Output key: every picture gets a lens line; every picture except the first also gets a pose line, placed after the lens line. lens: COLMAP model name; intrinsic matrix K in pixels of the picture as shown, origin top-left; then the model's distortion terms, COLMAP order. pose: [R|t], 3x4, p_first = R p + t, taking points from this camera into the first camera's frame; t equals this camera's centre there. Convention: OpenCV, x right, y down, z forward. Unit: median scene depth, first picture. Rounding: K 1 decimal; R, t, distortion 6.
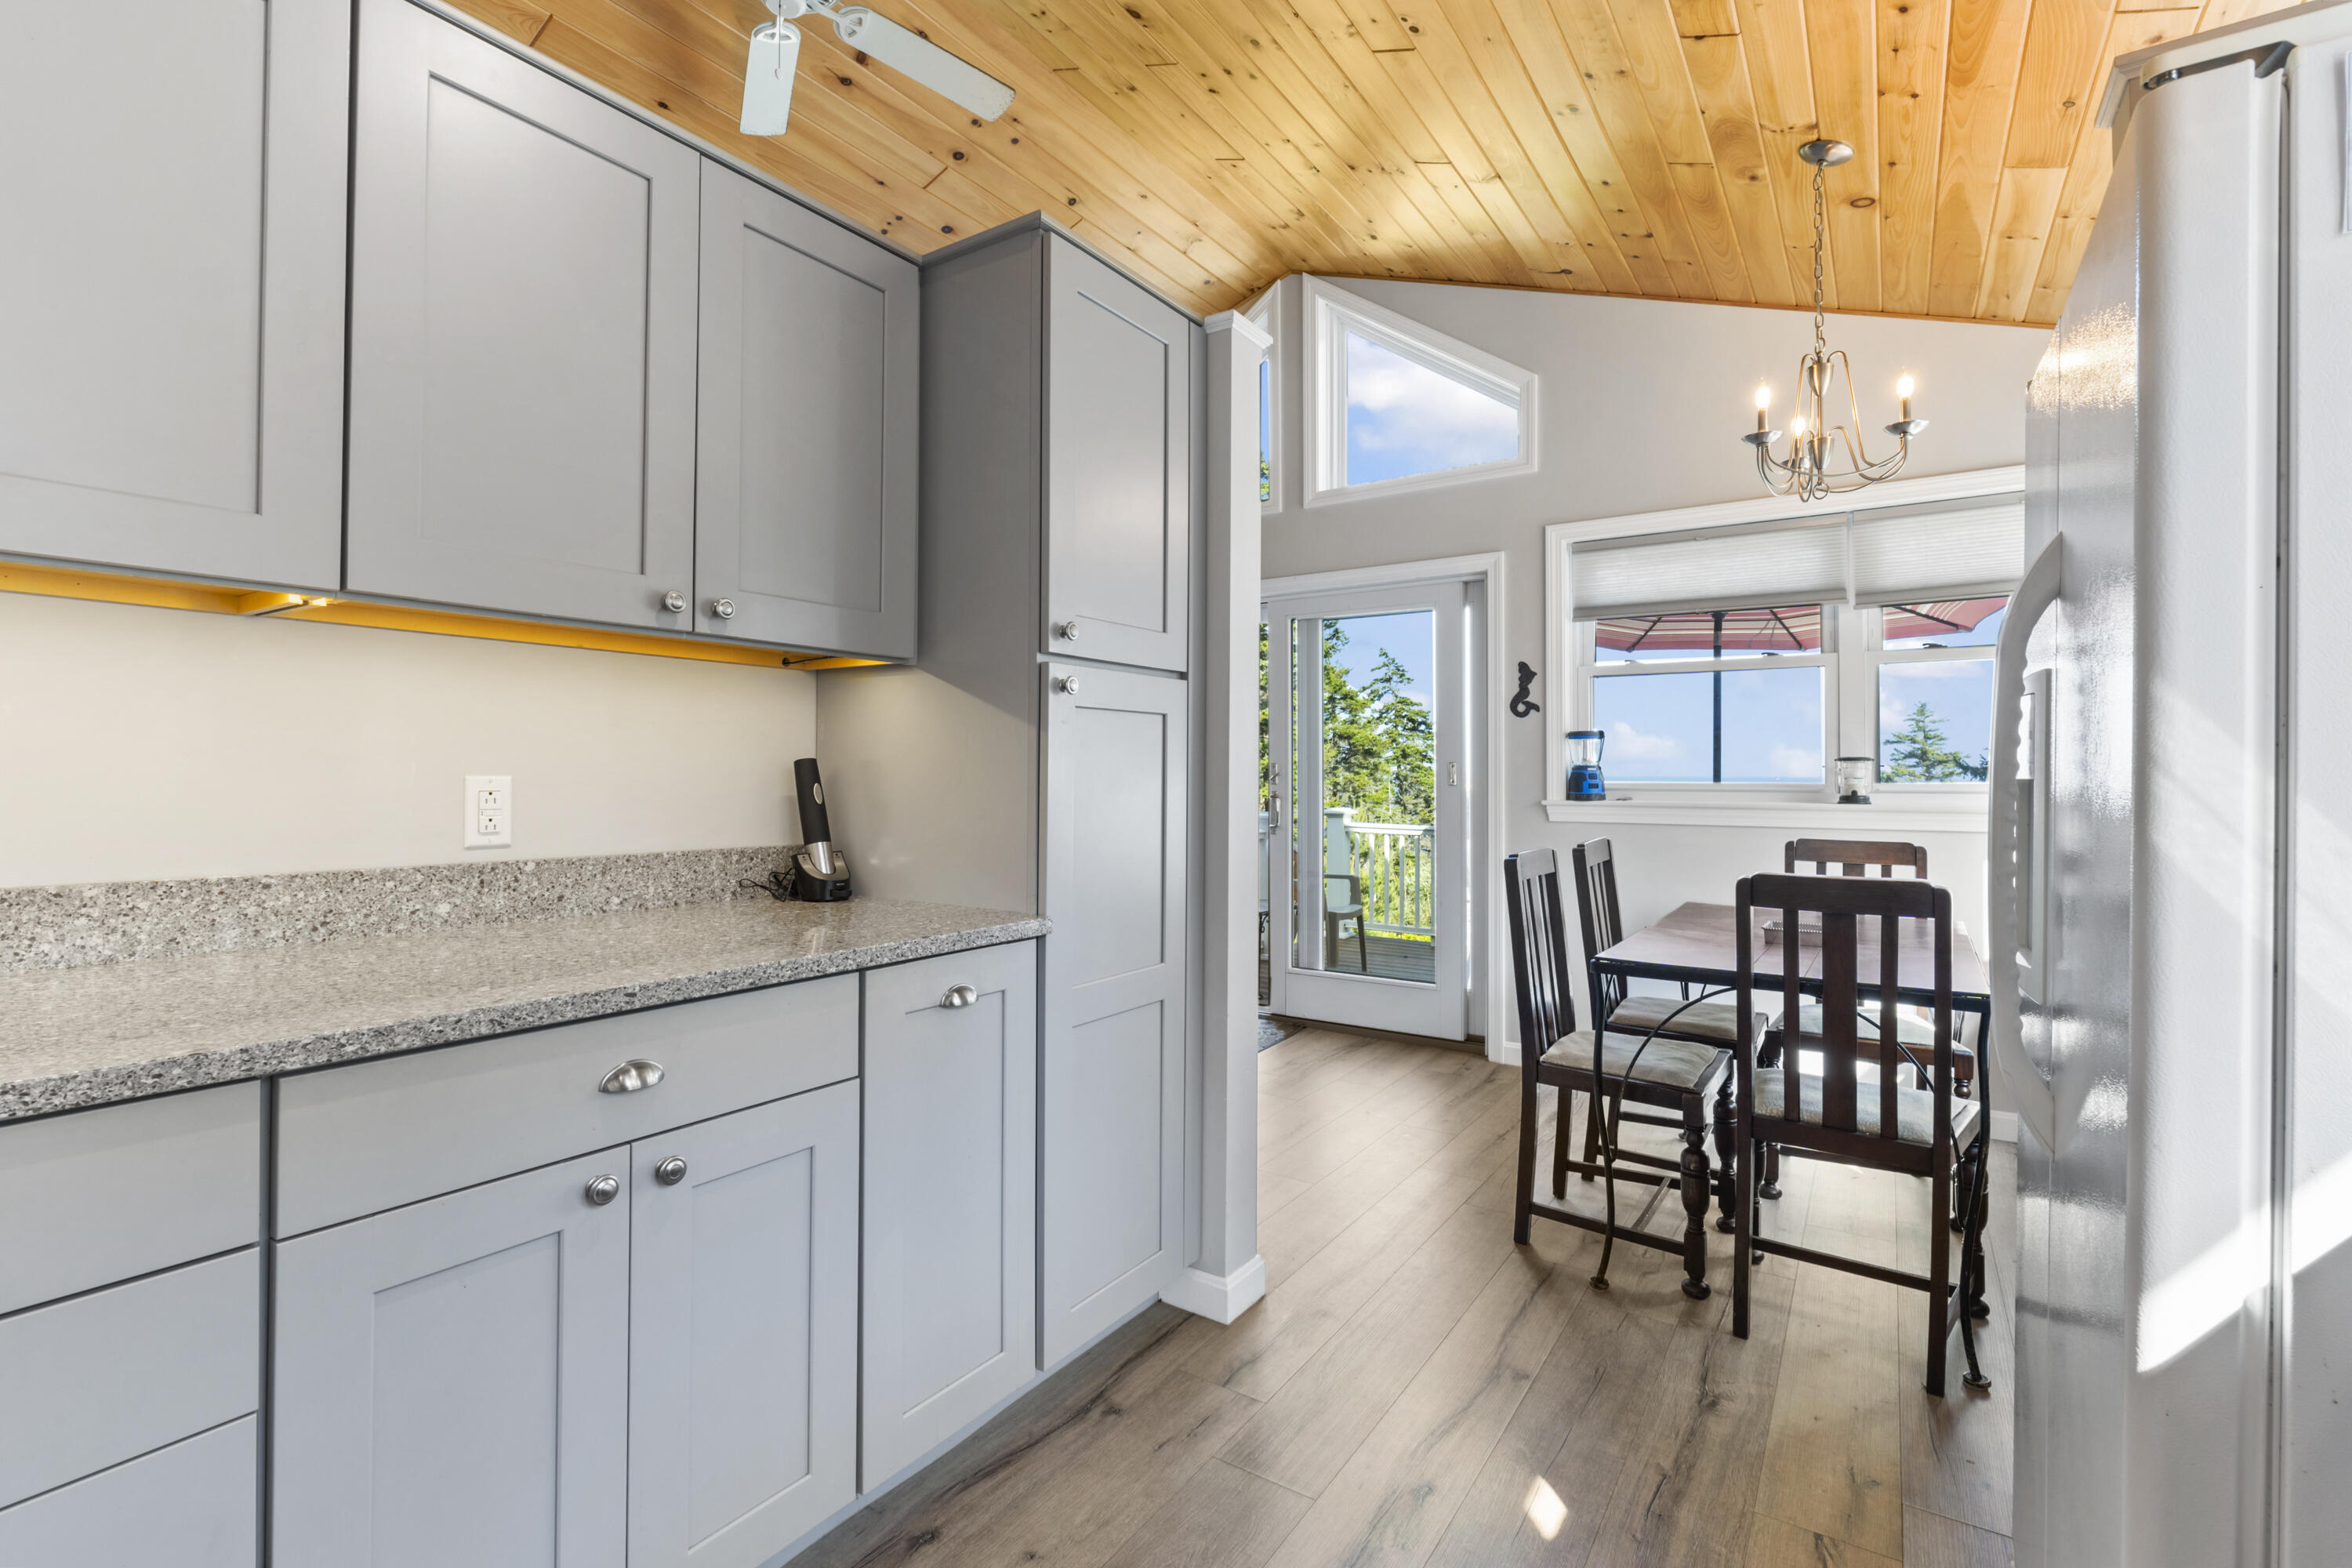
lens RADIAL K [[1056.7, 0, 1156.9], [0, 1056.7, 779.6], [0, 0, 1]] dist [-0.000931, -0.000727]
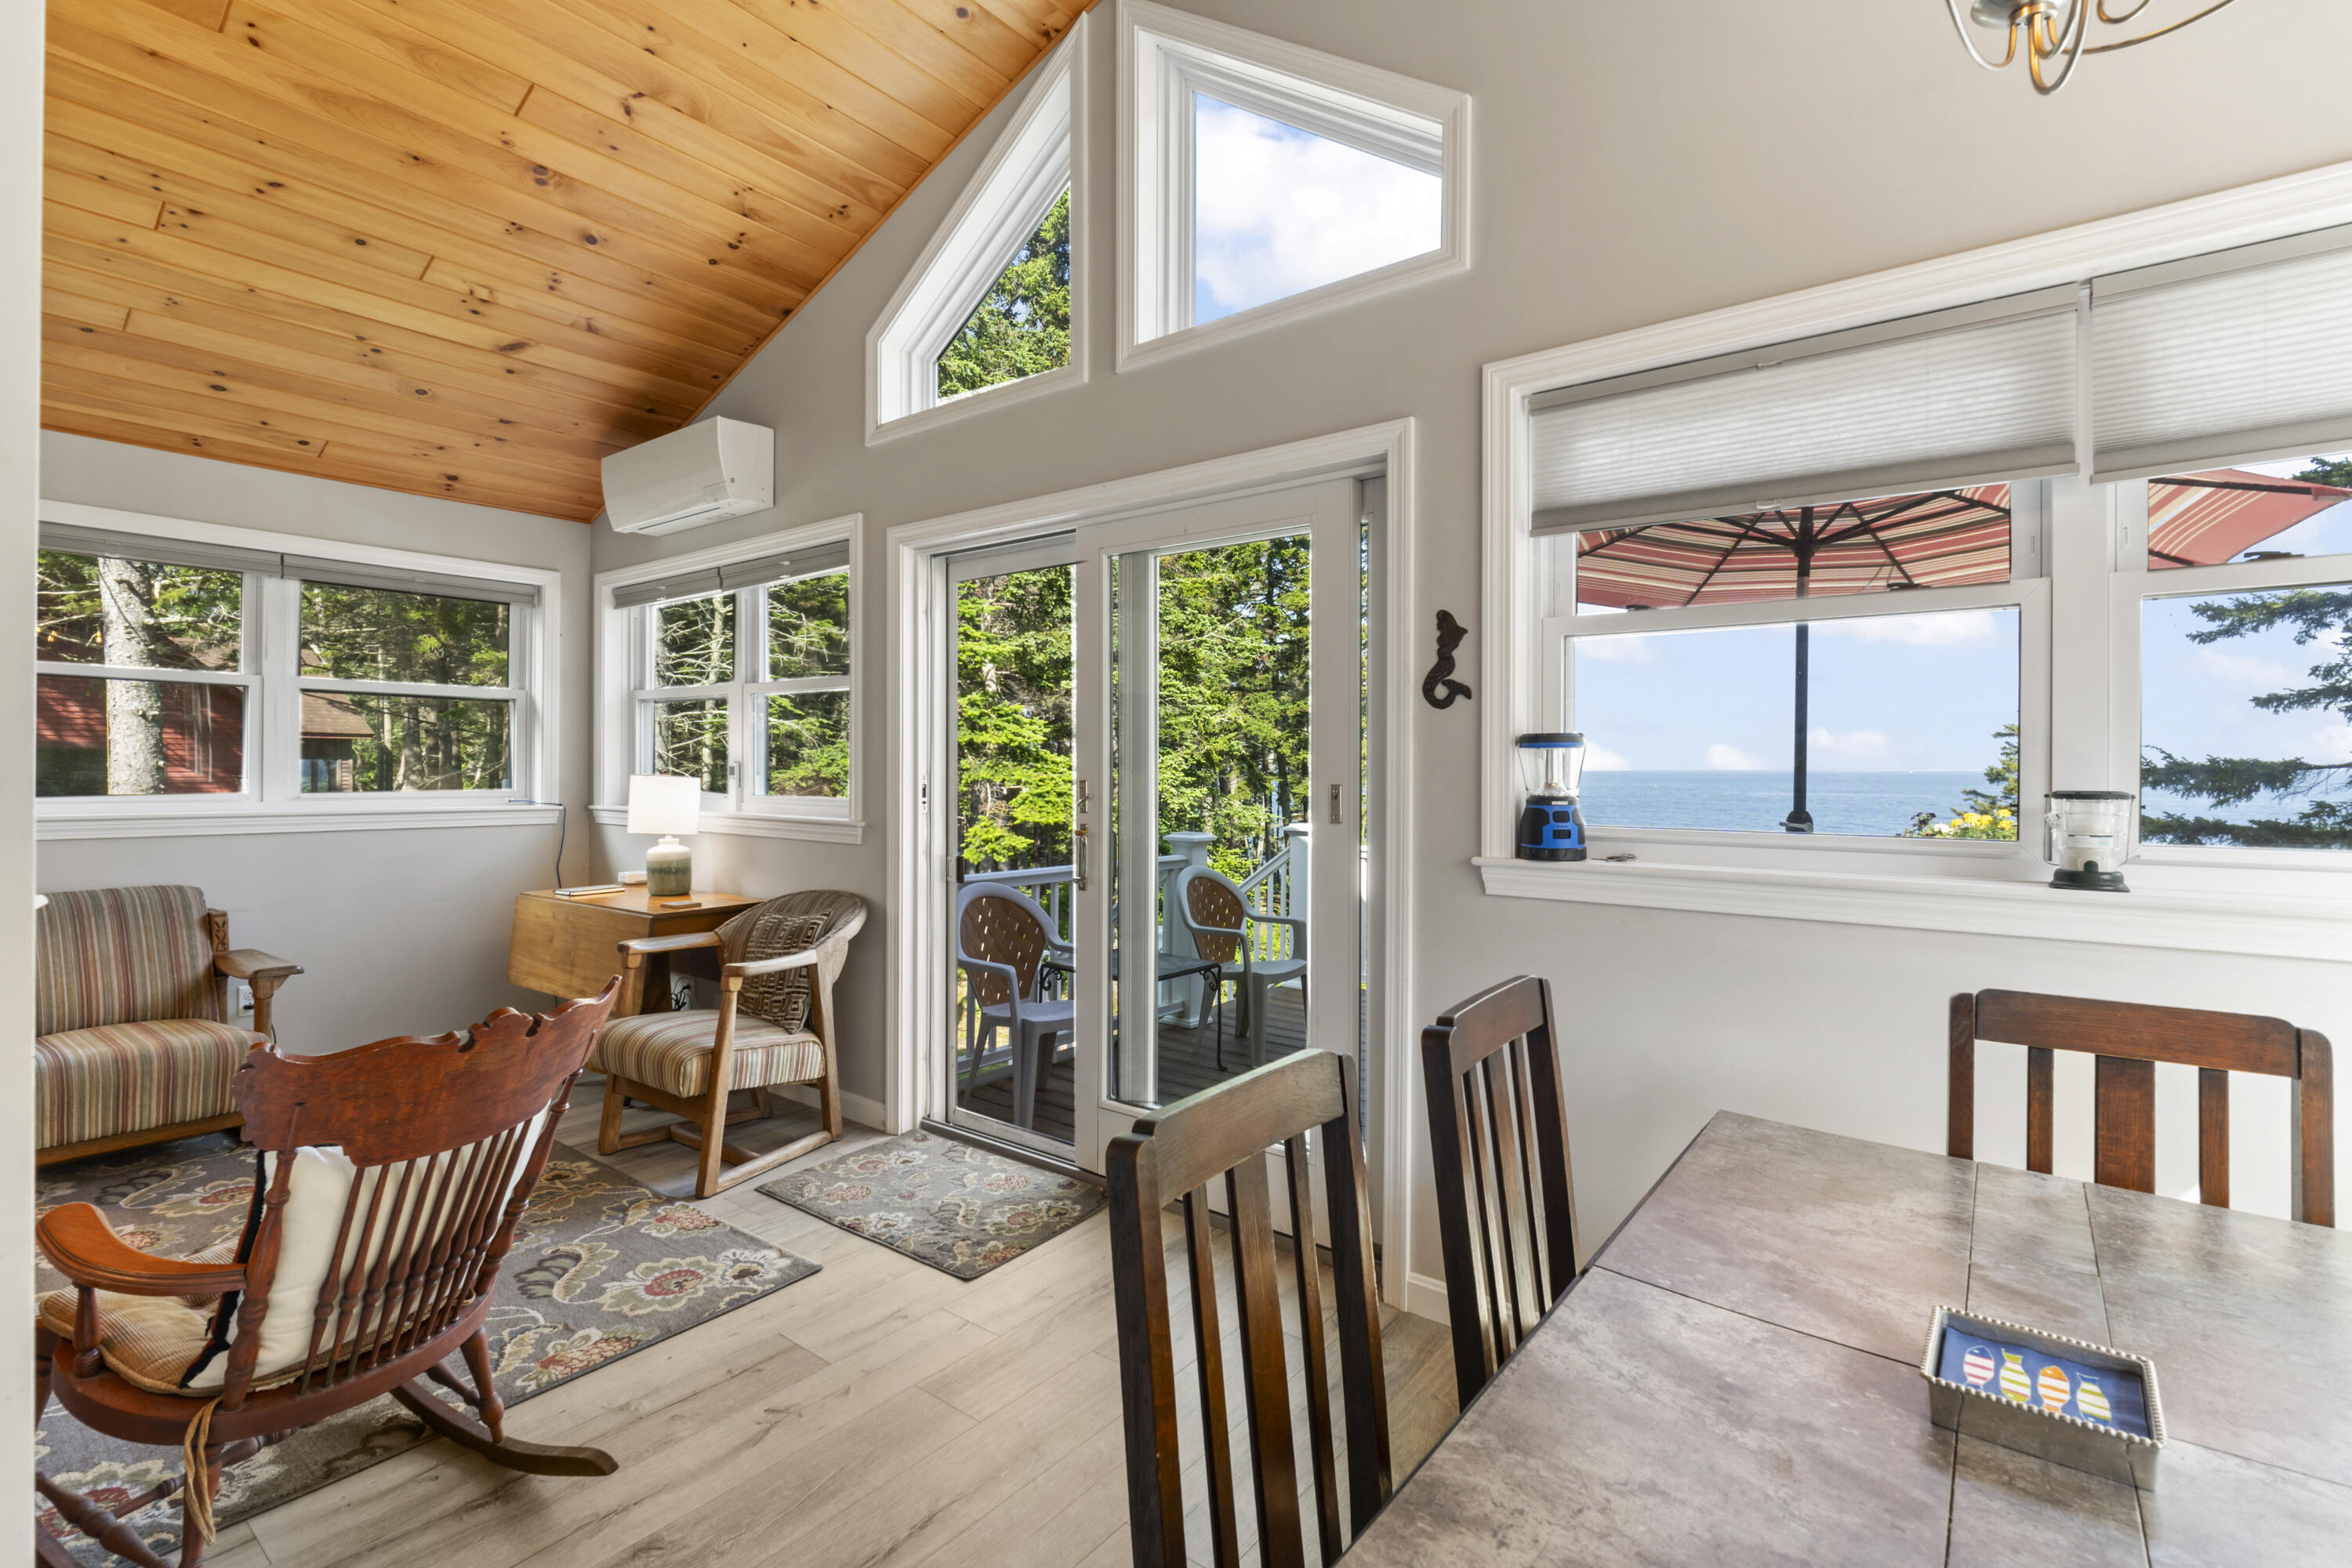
lens RADIAL K [[1056.7, 0, 1161.7], [0, 1056.7, 786.2], [0, 0, 1]] dist [-0.000931, -0.000727]
pose [[0.998216, 0.002671, -0.059647, 0.199300], [-0.001817, 0.999895, 0.014378, -0.021791], [0.059679, -0.014244, 0.998116, 0.368672]]
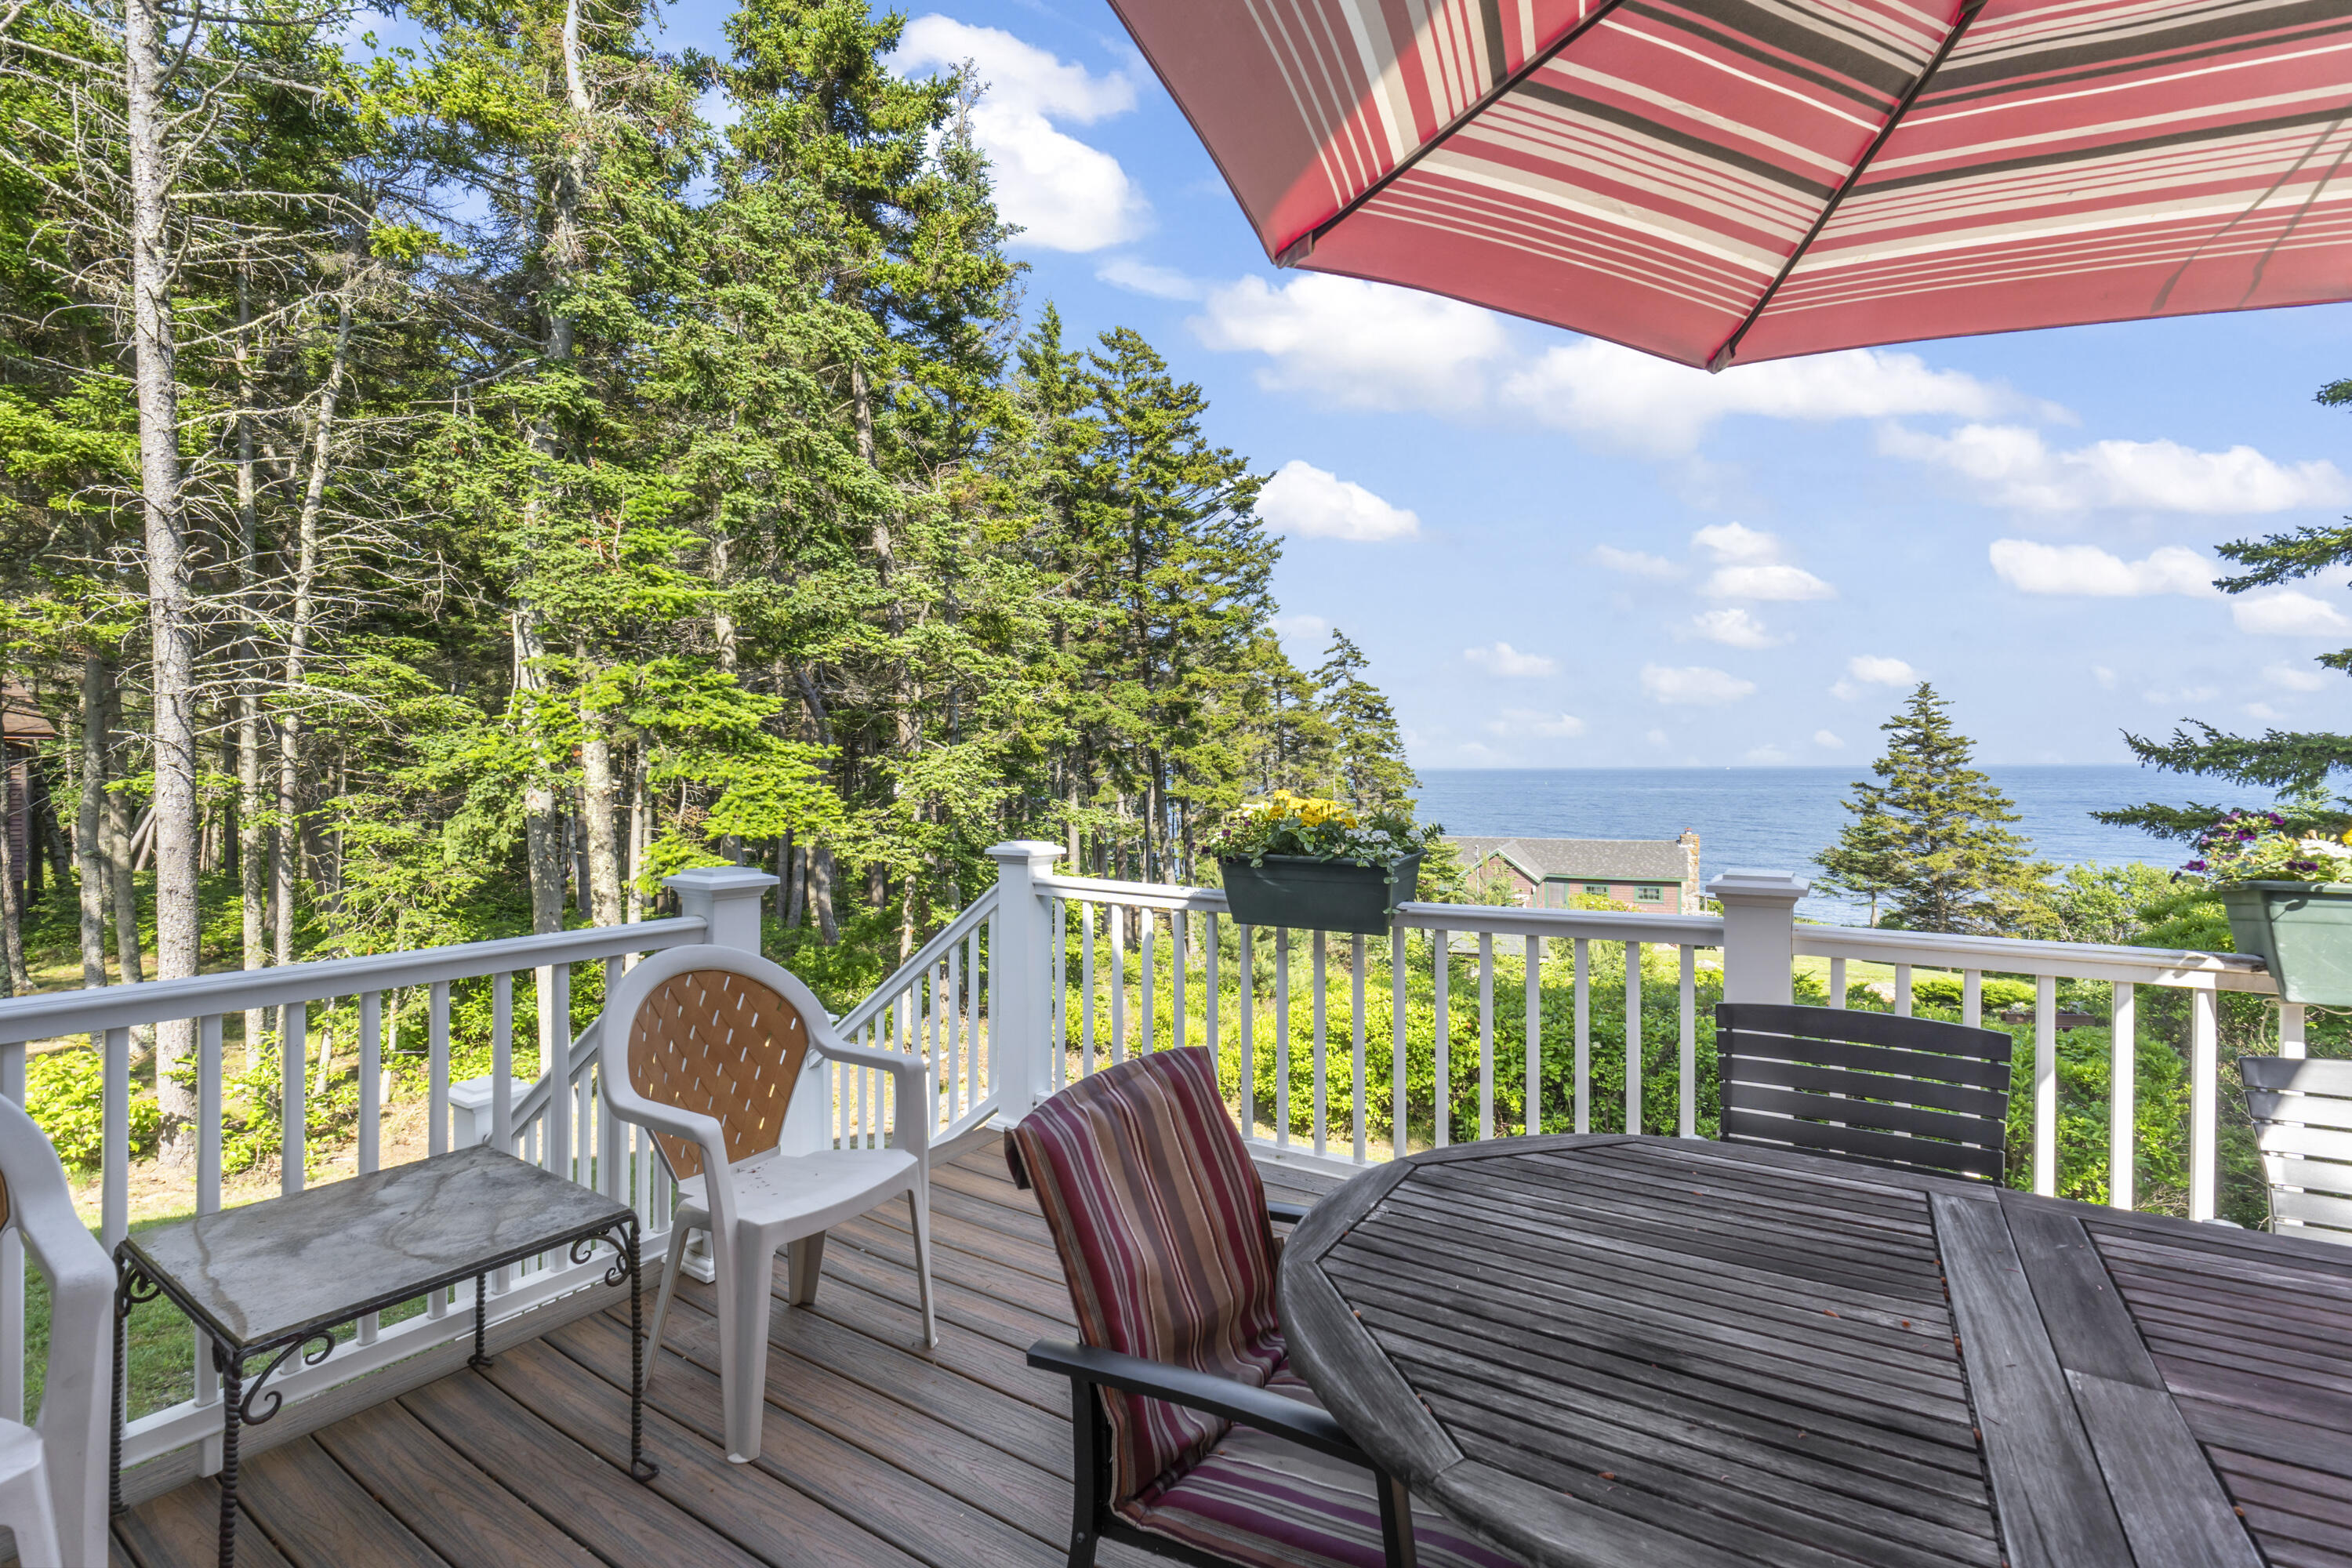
lens RADIAL K [[1056.7, 0, 1163.1], [0, 1056.7, 780.8], [0, 0, 1]] dist [-0.000931, -0.000727]
pose [[0.999506, -0.007416, 0.030533, 0.382226], [0.007184, 0.999945, 0.007698, -0.004044], [-0.030588, -0.007475, 0.999504, 0.964349]]
